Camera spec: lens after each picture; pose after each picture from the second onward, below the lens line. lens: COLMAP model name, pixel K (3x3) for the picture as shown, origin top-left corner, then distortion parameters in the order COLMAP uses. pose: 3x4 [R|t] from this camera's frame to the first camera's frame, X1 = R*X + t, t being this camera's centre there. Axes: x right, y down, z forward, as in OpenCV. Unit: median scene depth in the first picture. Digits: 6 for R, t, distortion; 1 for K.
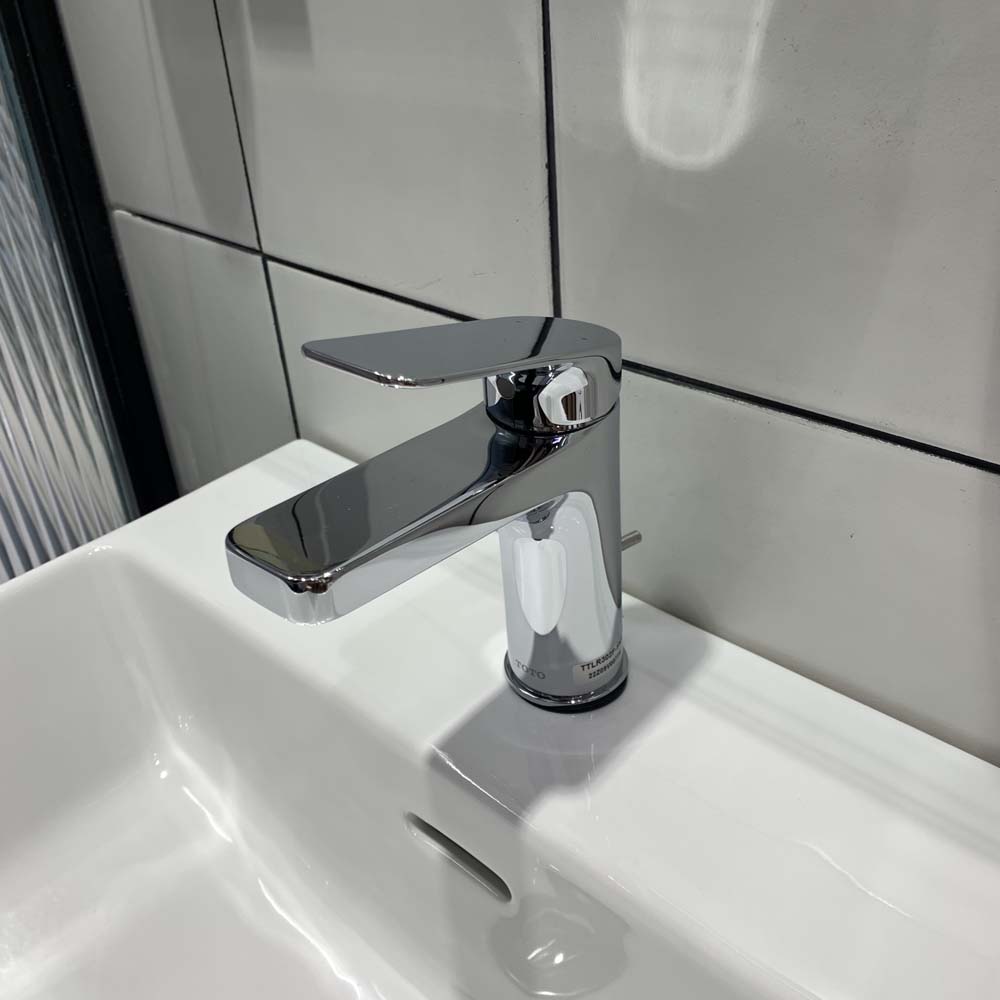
lens RADIAL K [[1057.4, 0, 500.2], [0, 1057.4, 505.2], [0, 0, 1]] dist [-0.003463, 0.000000]
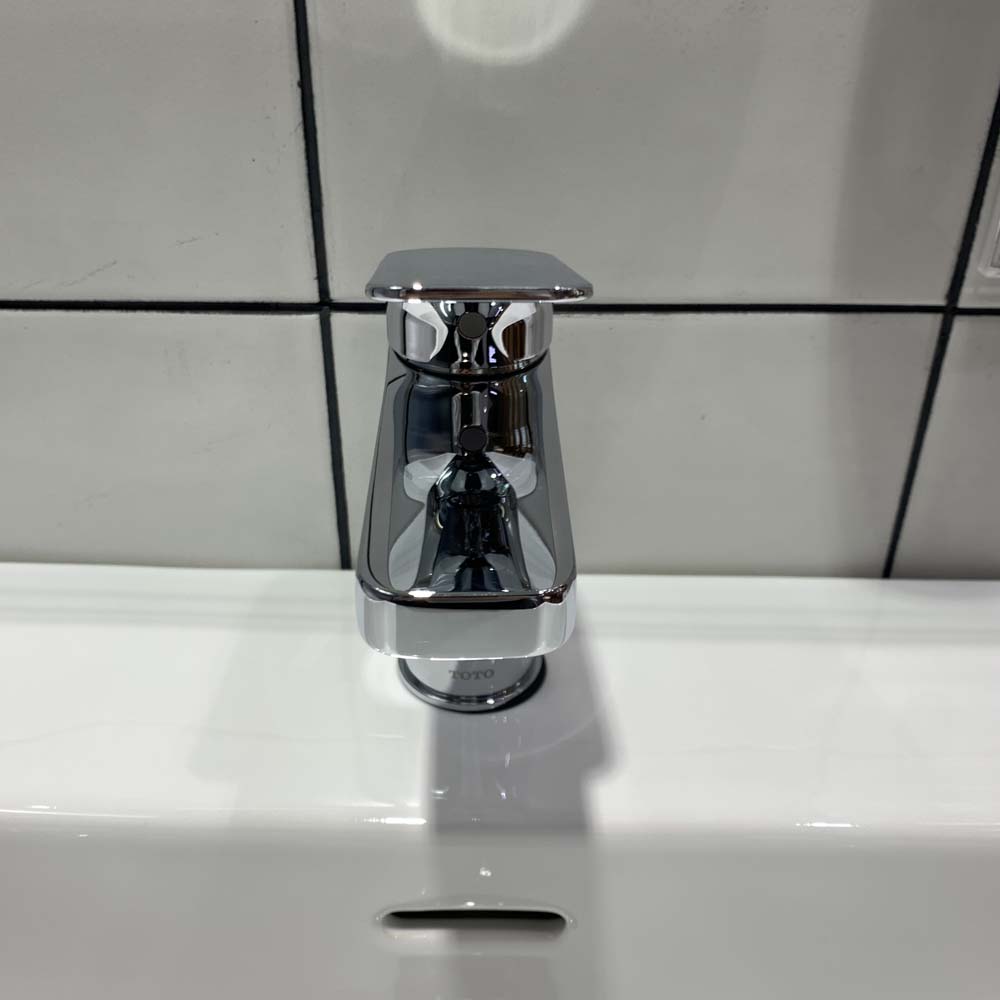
lens RADIAL K [[1057.4, 0, 492.9], [0, 1057.4, 501.2], [0, 0, 1]] dist [-0.003463, 0.000000]
pose [[0.730731, -0.302889, 0.611793, -0.434852], [0.302672, 0.947030, 0.107344, -0.060975], [-0.611900, 0.106733, 0.783701, 0.310898]]
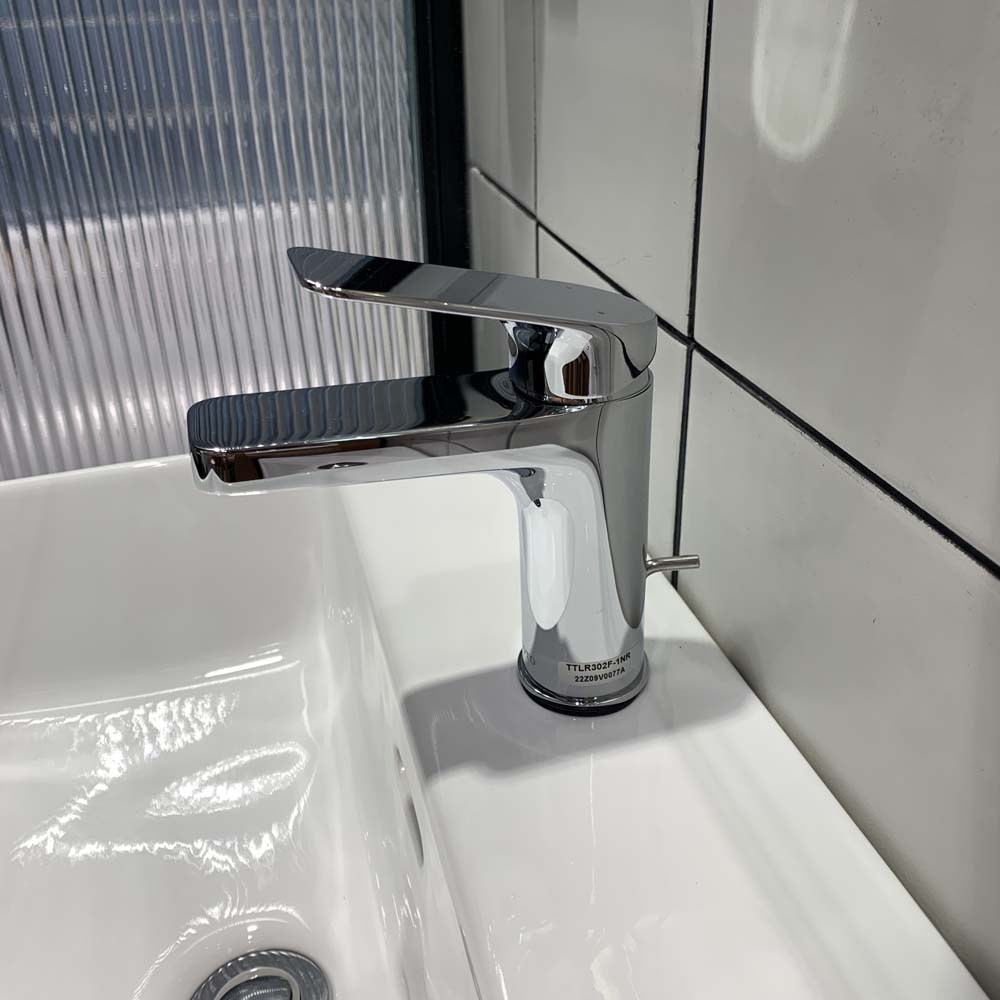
lens RADIAL K [[1057.4, 0, 499.4], [0, 1057.4, 502.2], [0, 0, 1]] dist [-0.003463, 0.000000]
pose [[0.851327, 0.280389, -0.443423, 0.396913], [-0.291992, 0.955429, 0.043549, -0.009377], [0.435869, 0.092401, 0.895254, 0.113670]]
